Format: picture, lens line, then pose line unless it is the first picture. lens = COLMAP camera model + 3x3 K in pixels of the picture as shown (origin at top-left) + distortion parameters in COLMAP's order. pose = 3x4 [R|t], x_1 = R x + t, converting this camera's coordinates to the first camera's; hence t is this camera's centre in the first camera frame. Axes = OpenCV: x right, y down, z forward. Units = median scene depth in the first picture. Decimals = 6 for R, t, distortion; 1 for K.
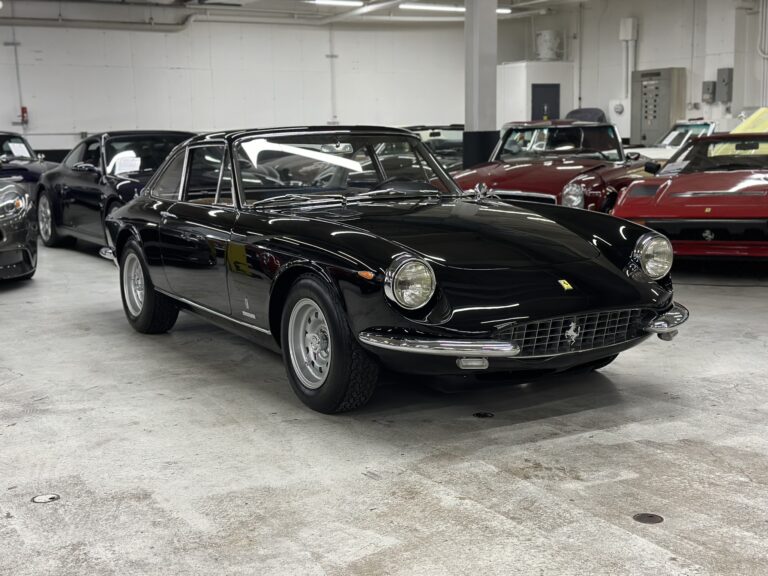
lens RADIAL K [[1077.0, 0, 384.0], [0, 1077.0, 288.0], [0, 0, 1]] dist [0.175737, -0.112109]
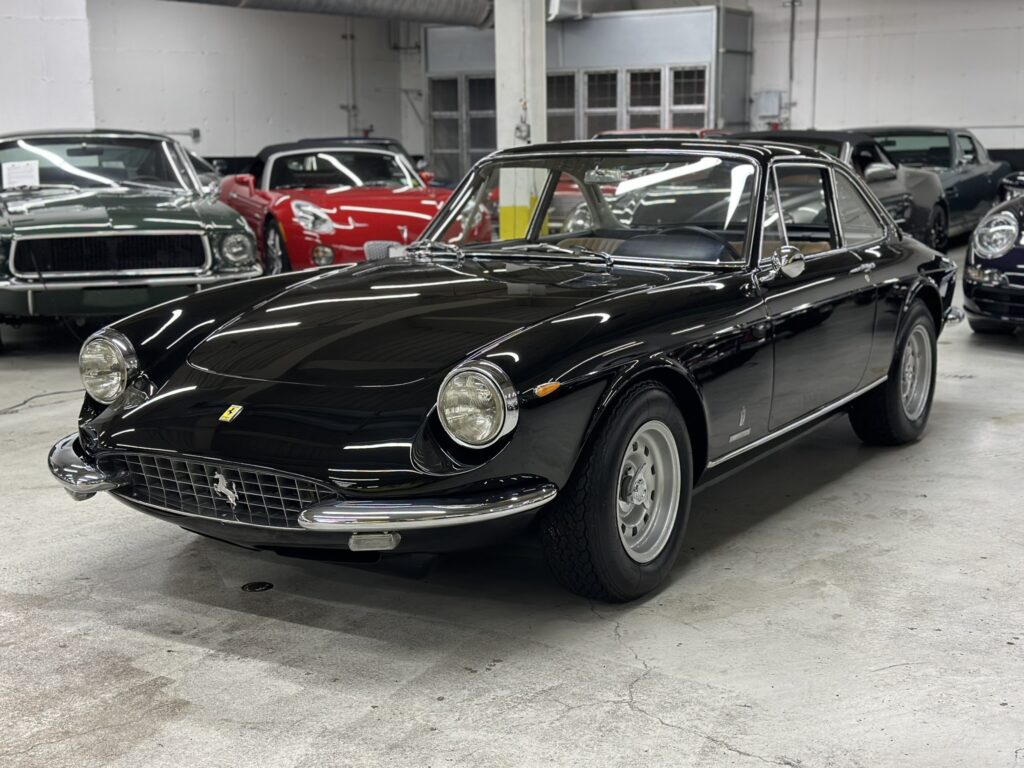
lens RADIAL K [[1436.0, 0, 512.0], [0, 1436.0, 384.0], [0, 0, 1]] dist [0.175737, -0.112109]
pose [[0.452232, 0.170380, -0.875475, 0.984805], [-0.127827, 0.983832, 0.125438, -0.147836], [0.882693, 0.055182, 0.466699, 0.752821]]
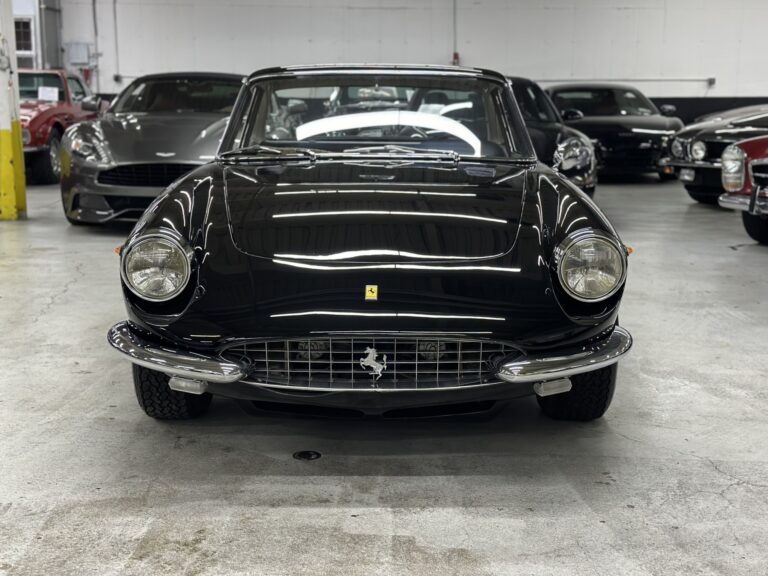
lens RADIAL K [[1110.9, 0, 384.0], [0, 1110.9, 288.0], [0, 0, 1]] dist [0.210885, -0.434539]
pose [[0.864719, 0.115883, -0.488706, 0.526539], [-0.097101, 0.993234, 0.063706, -0.052823], [0.492781, -0.007634, 0.870120, 0.382803]]
